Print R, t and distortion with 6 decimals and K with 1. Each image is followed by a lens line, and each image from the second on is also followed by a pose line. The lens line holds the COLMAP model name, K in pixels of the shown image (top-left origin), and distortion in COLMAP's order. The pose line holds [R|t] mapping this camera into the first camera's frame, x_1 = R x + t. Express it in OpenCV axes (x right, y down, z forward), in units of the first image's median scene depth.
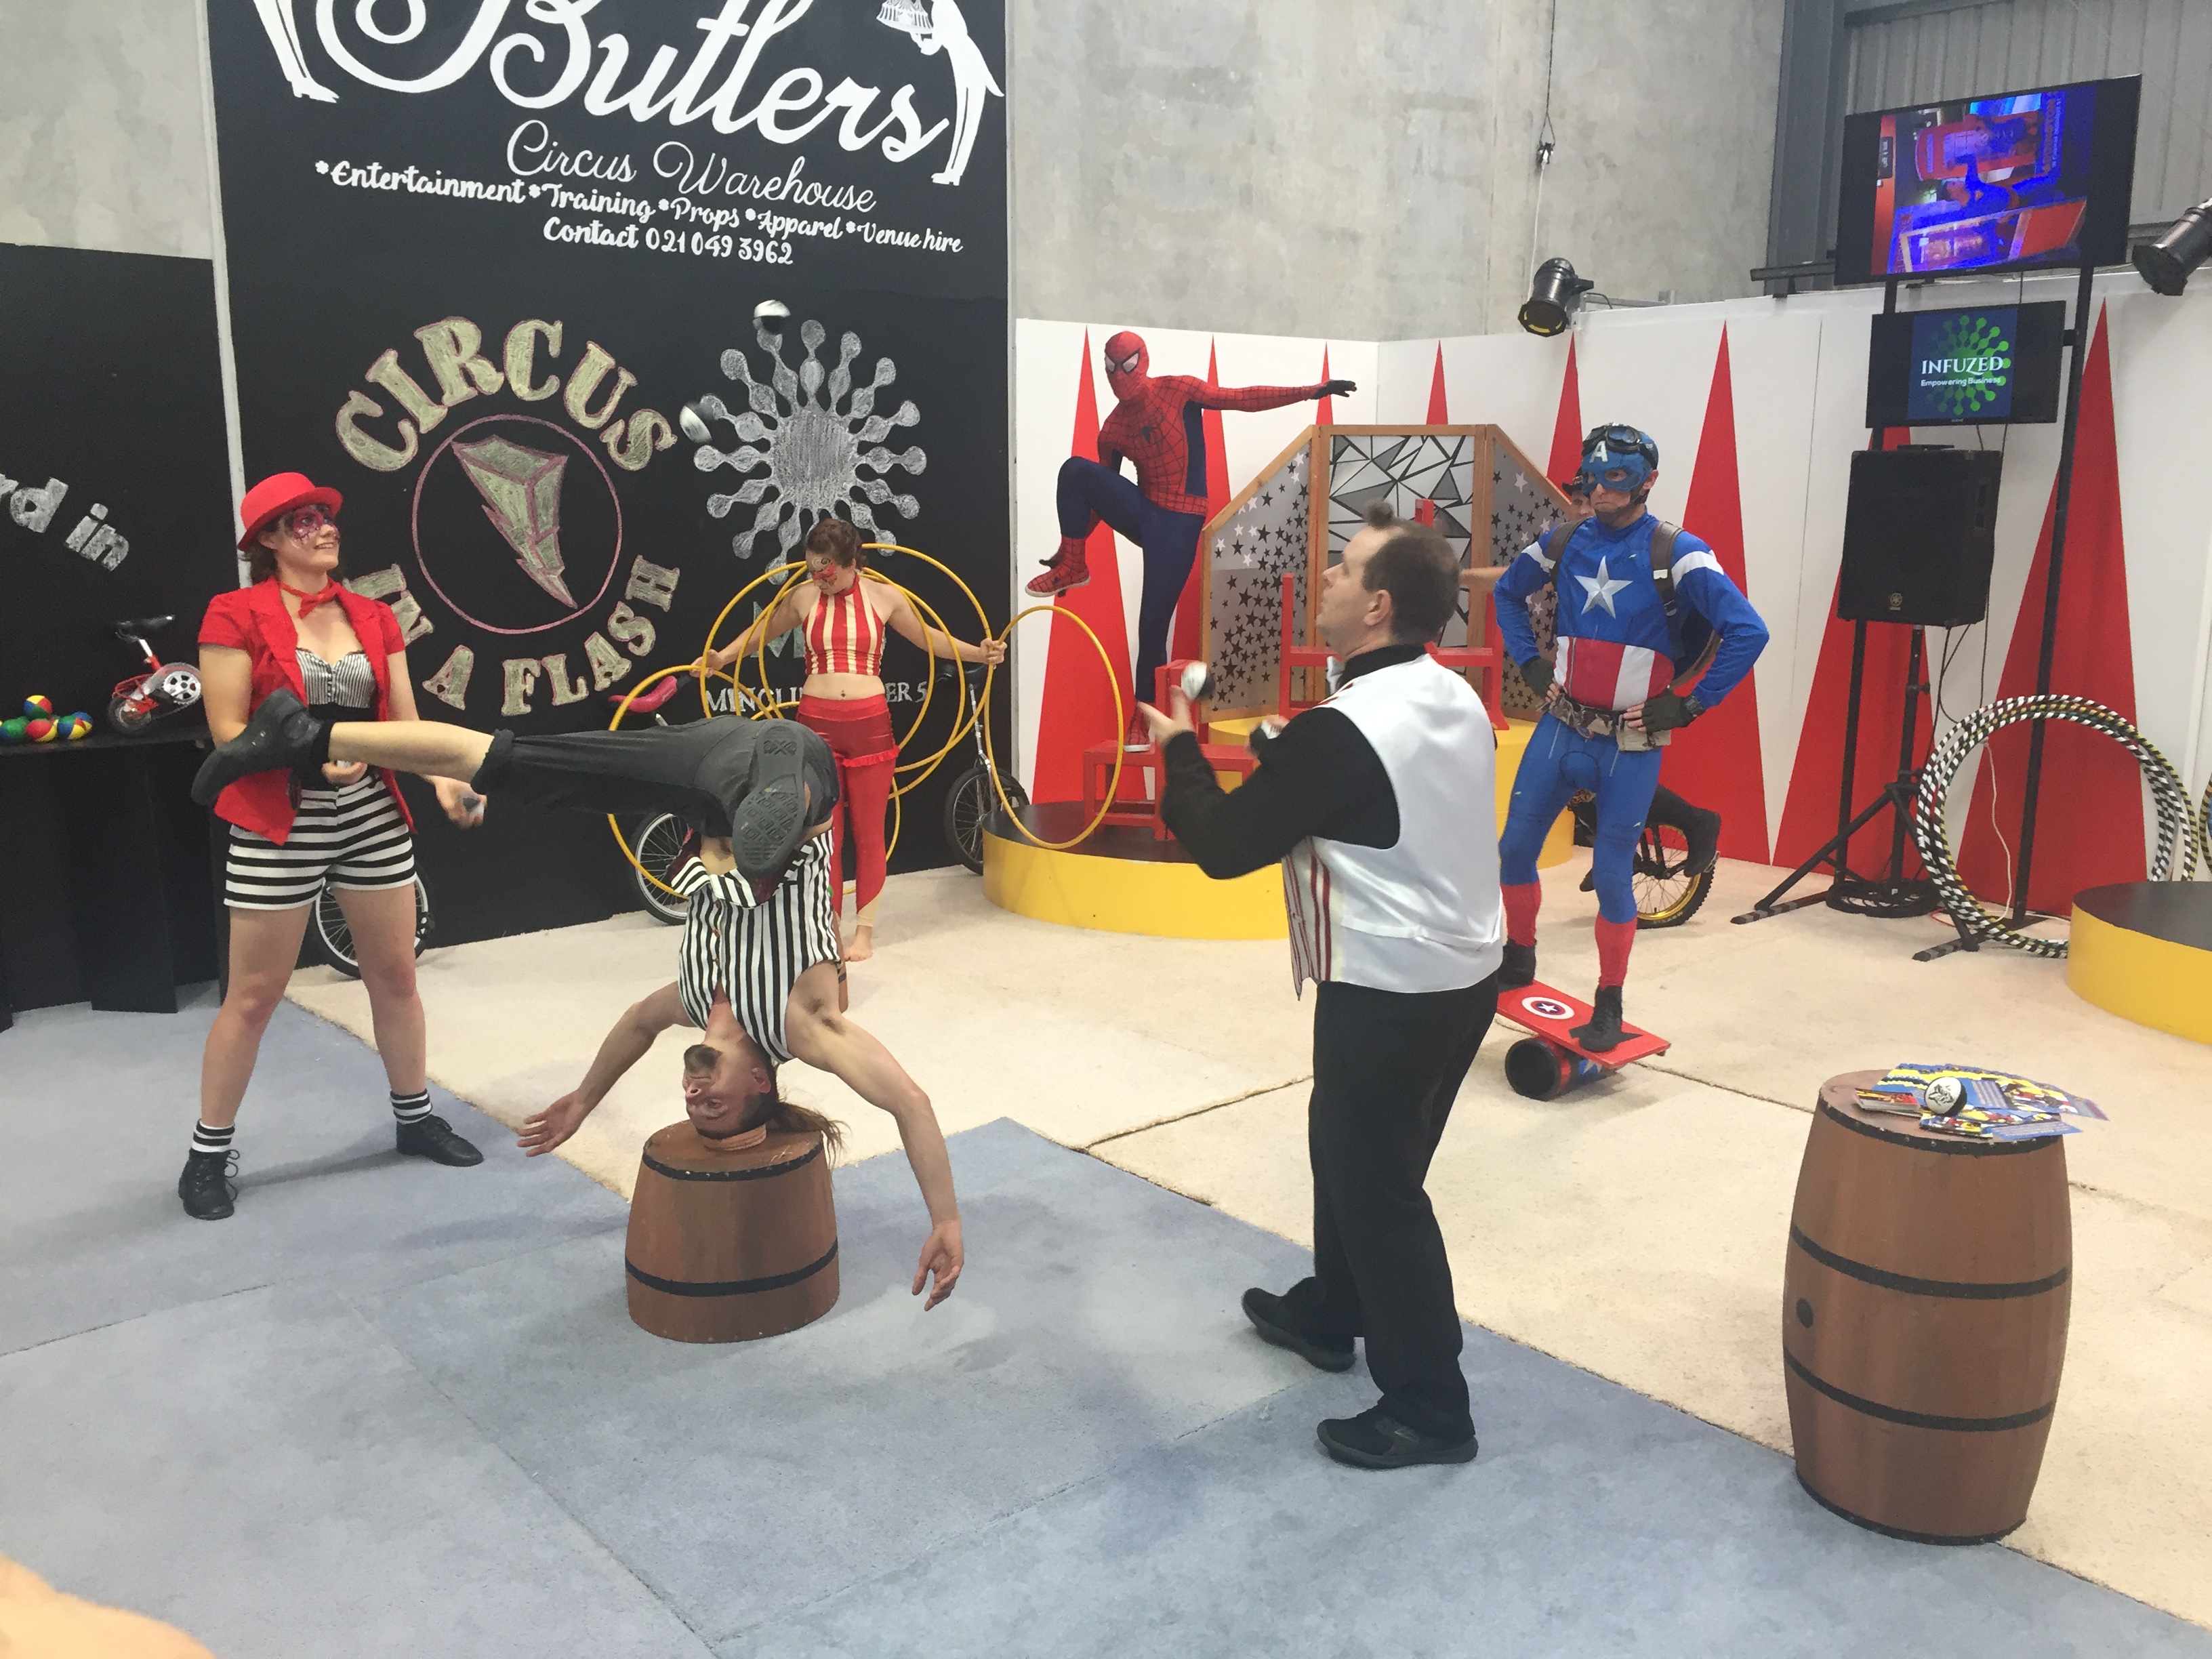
lens RADIAL K [[1896.2, 0, 1110.4], [0, 1896.2, 844.1], [0, 0, 1]] dist [0.086610, -0.113903]
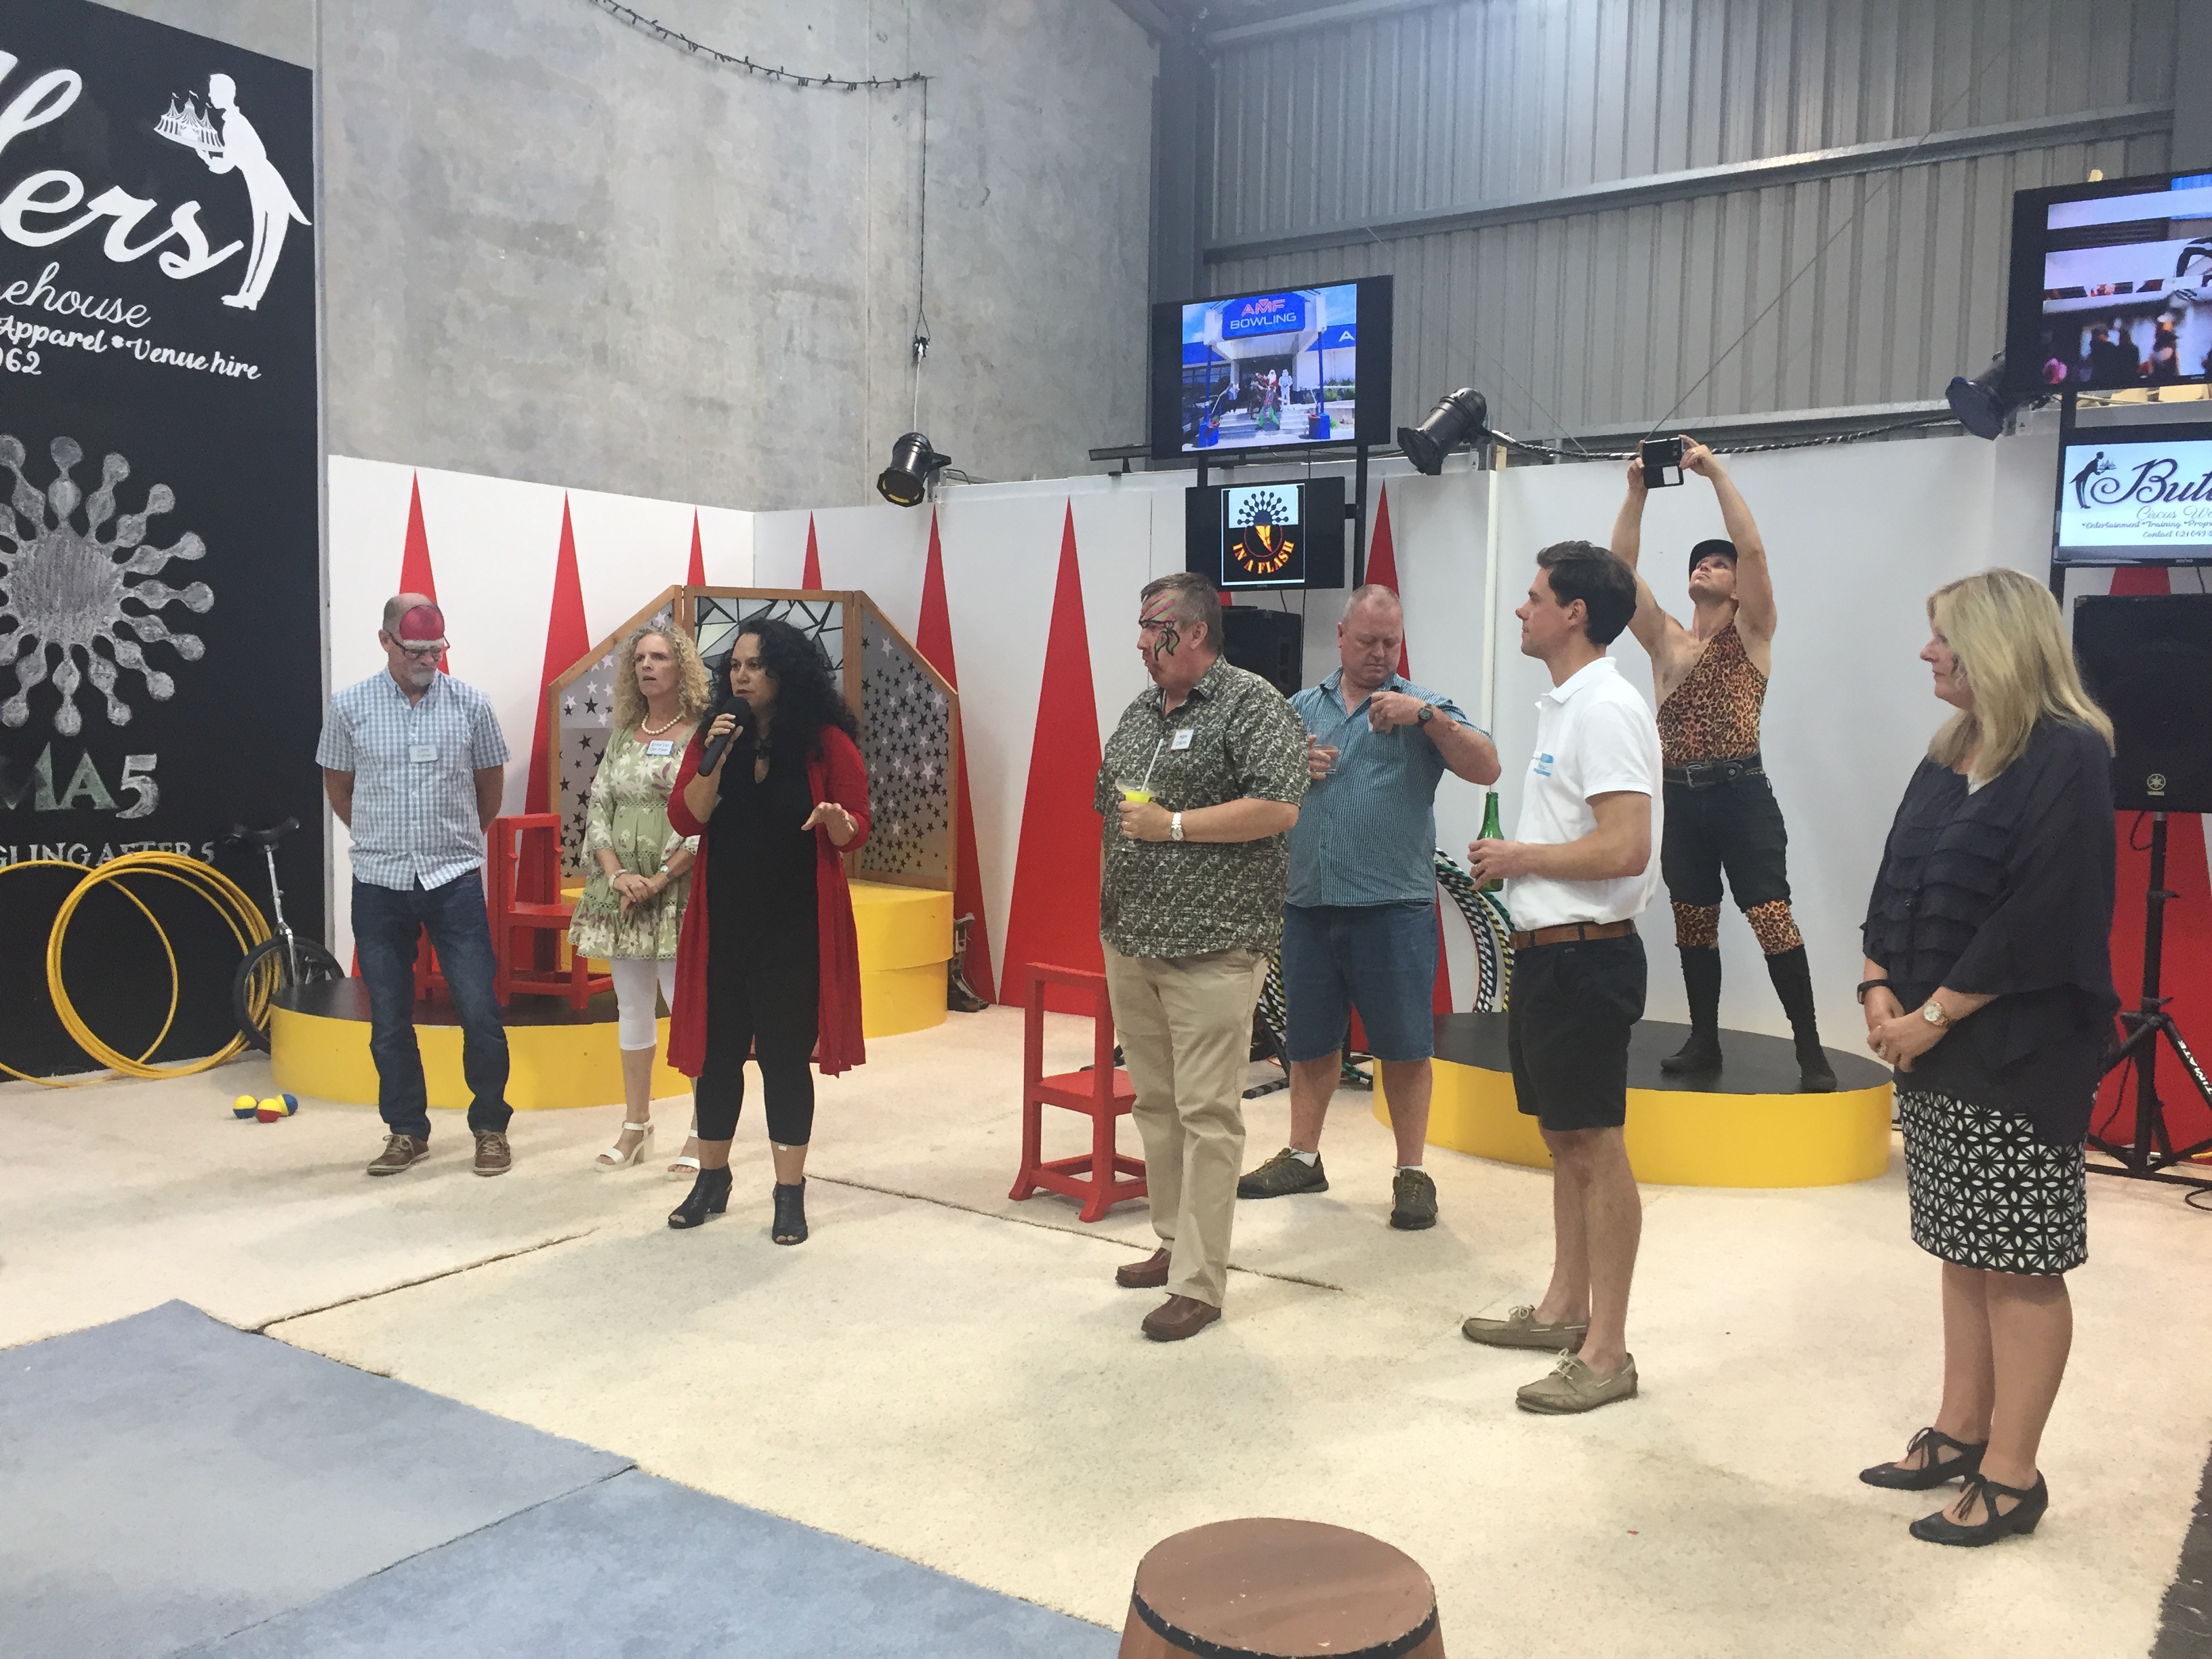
lens RADIAL K [[1896.2, 0, 1120.4], [0, 1896.2, 840.1], [0, 0, 1]] dist [0.086610, -0.113903]
pose [[0.966838, -0.003233, 0.255372, 0.090430], [0.034596, 0.992361, -0.118417, 0.037662], [-0.253038, 0.123325, 0.959564, 0.029035]]
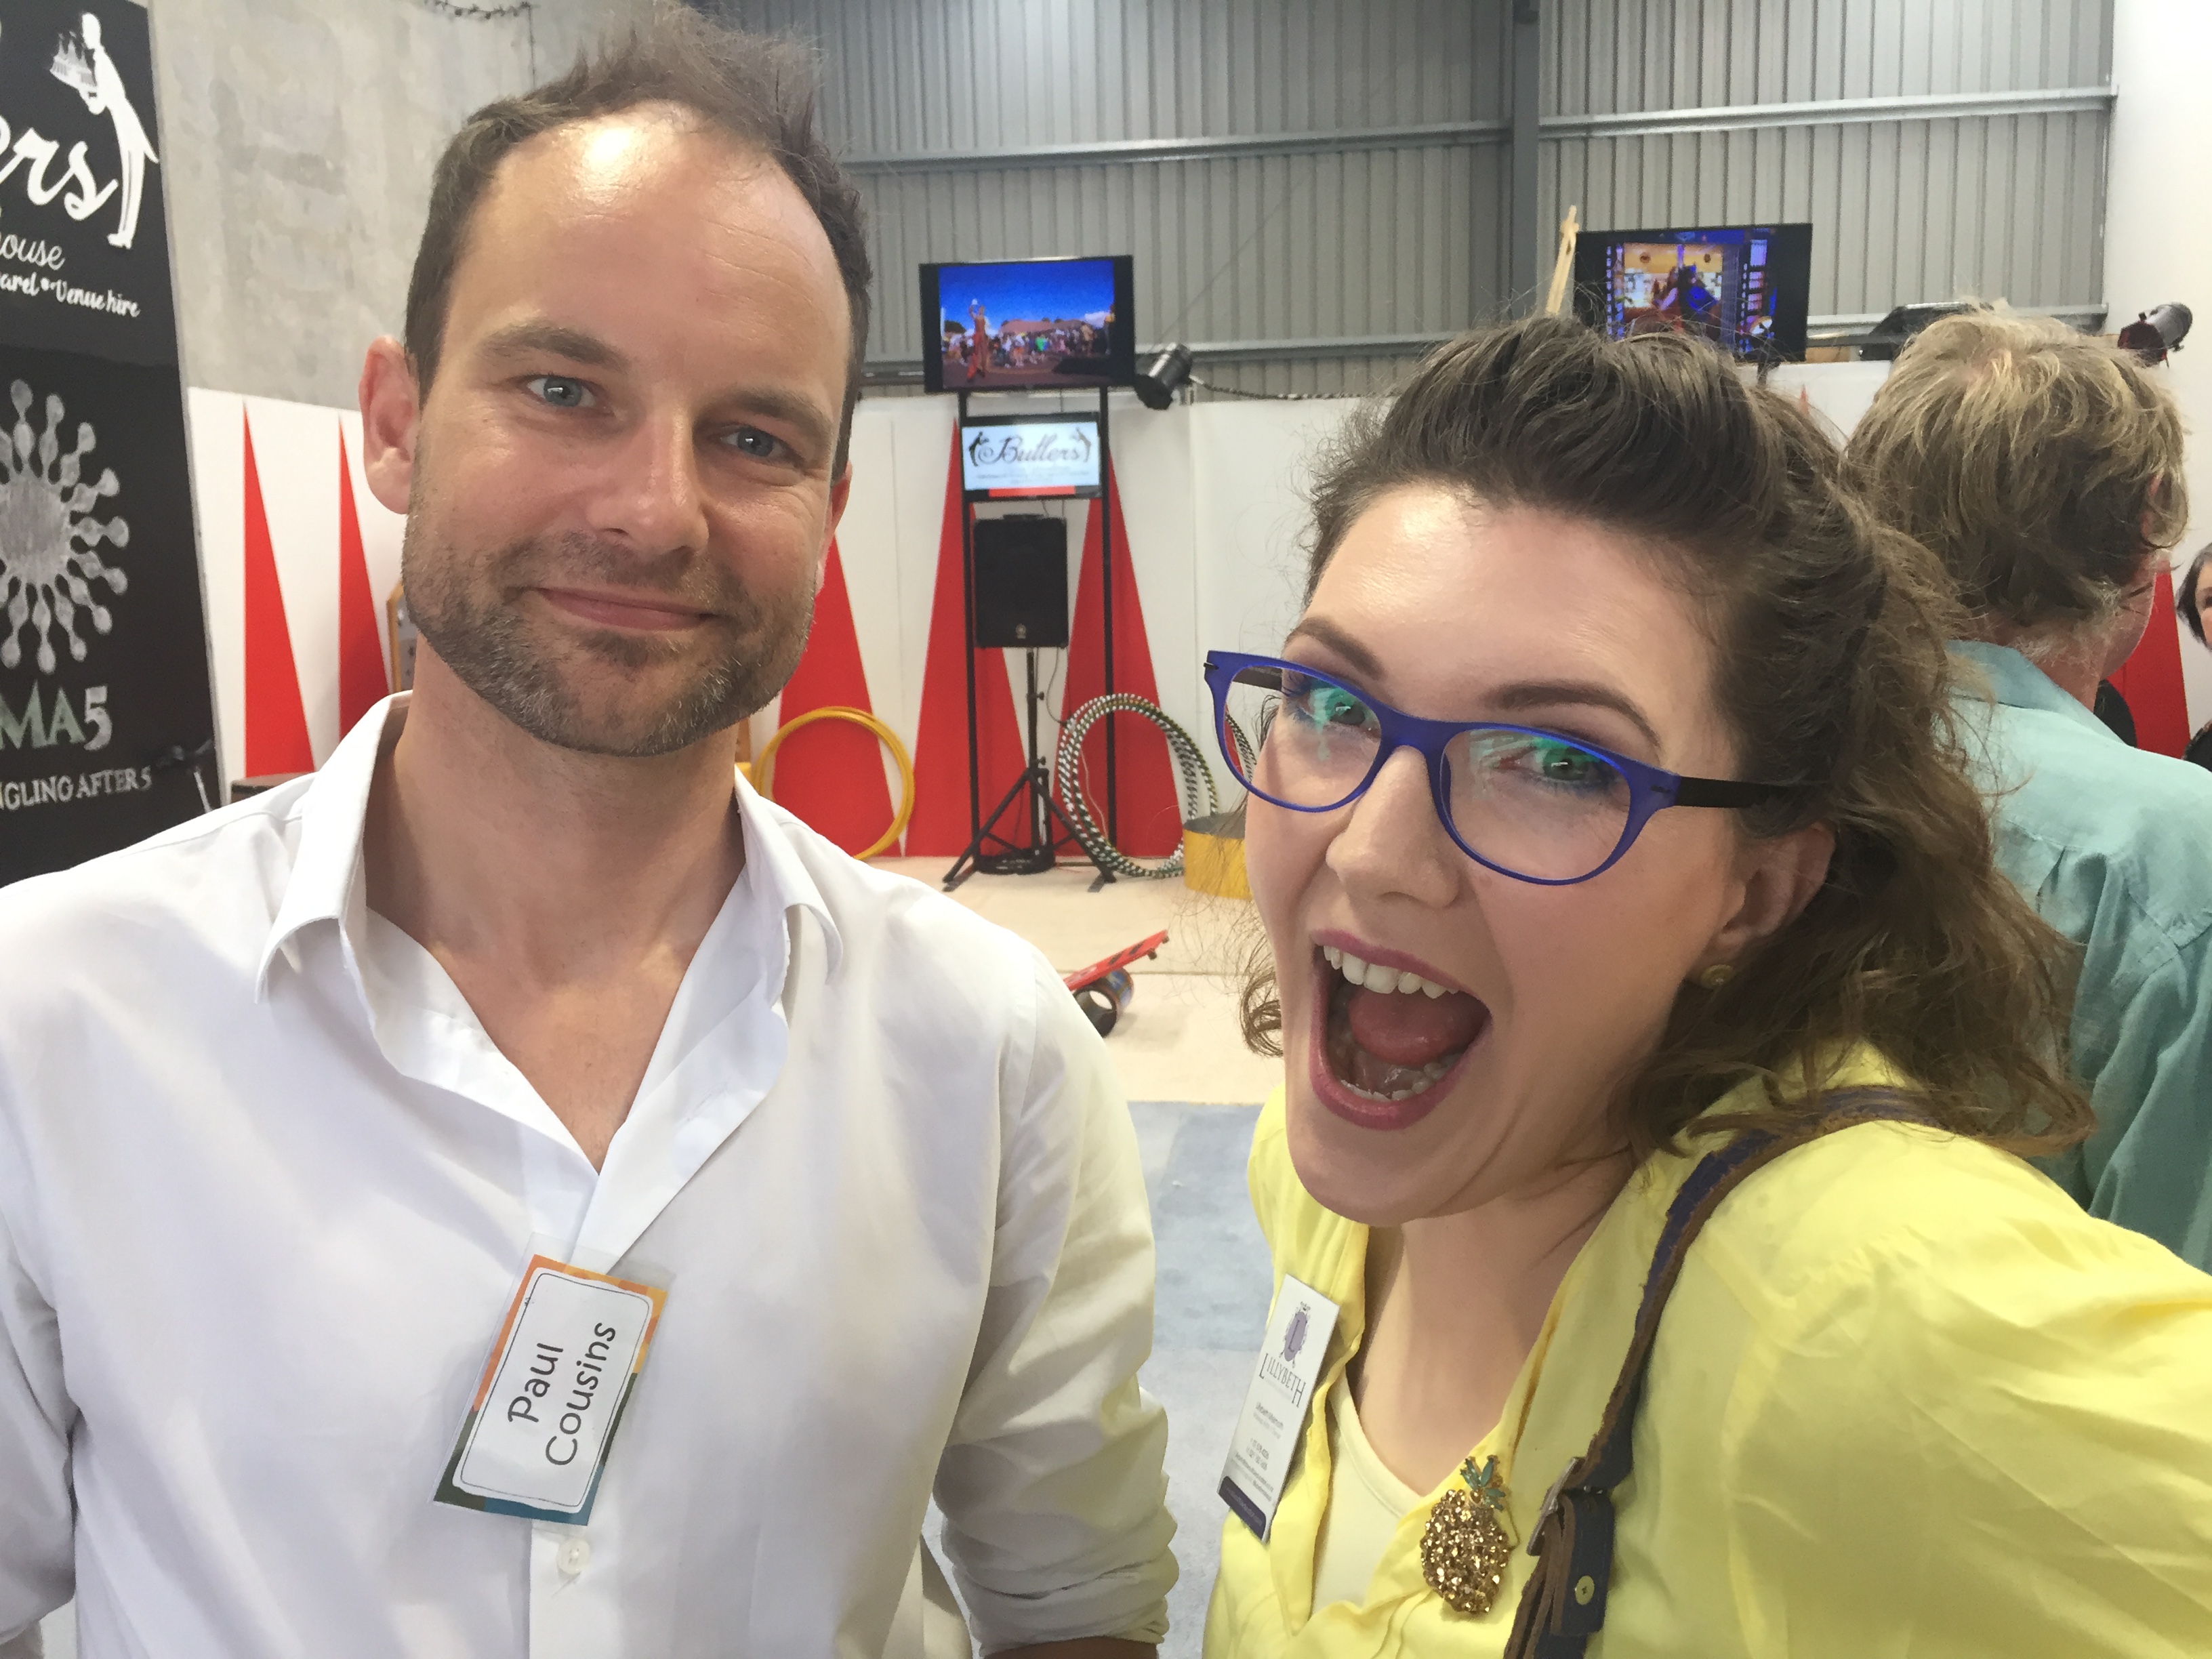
lens RADIAL K [[1896.2, 0, 1106.2], [0, 1896.2, 837.4], [0, 0, 1]] dist [0.086610, -0.113903]
pose [[0.747036, -0.114823, 0.654793, -0.393898], [0.153242, 0.988188, -0.001543, 0.023518], [-0.646881, 0.101494, 0.755807, -0.013712]]
